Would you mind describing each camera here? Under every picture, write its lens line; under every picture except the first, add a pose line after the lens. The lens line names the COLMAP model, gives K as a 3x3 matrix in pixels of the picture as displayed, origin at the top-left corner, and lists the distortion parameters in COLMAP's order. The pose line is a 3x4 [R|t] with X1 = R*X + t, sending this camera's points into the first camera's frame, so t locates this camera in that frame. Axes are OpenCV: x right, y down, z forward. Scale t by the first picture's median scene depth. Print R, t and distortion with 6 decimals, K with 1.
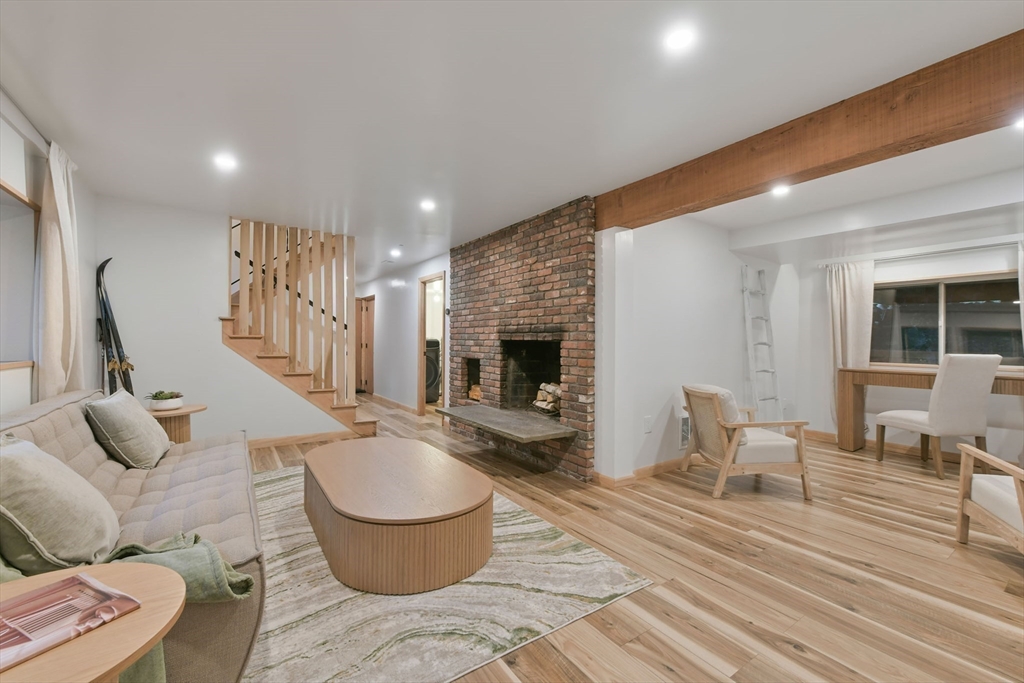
lens RADIAL K [[414.6, 0, 512.0], [0, 414.6, 341.5], [0, 0, 1]] dist [-0.001329, -0.000221]
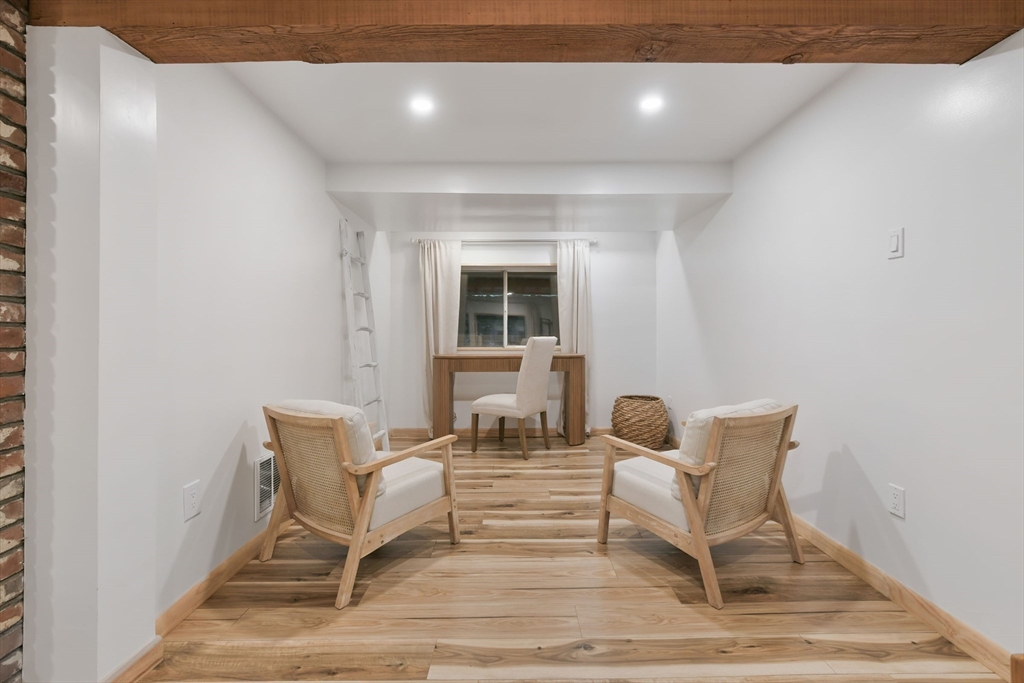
lens RADIAL K [[438.0, 0, 513.3], [0, 438.0, 323.3], [0, 0, 1]] dist [-0.003939, -0.000130]
pose [[0.547589, 0.002154, 0.836745, 0.112764], [0.008144, 0.999936, -0.007904, 0.004182], [-0.836708, 0.011143, 0.547536, 0.427158]]
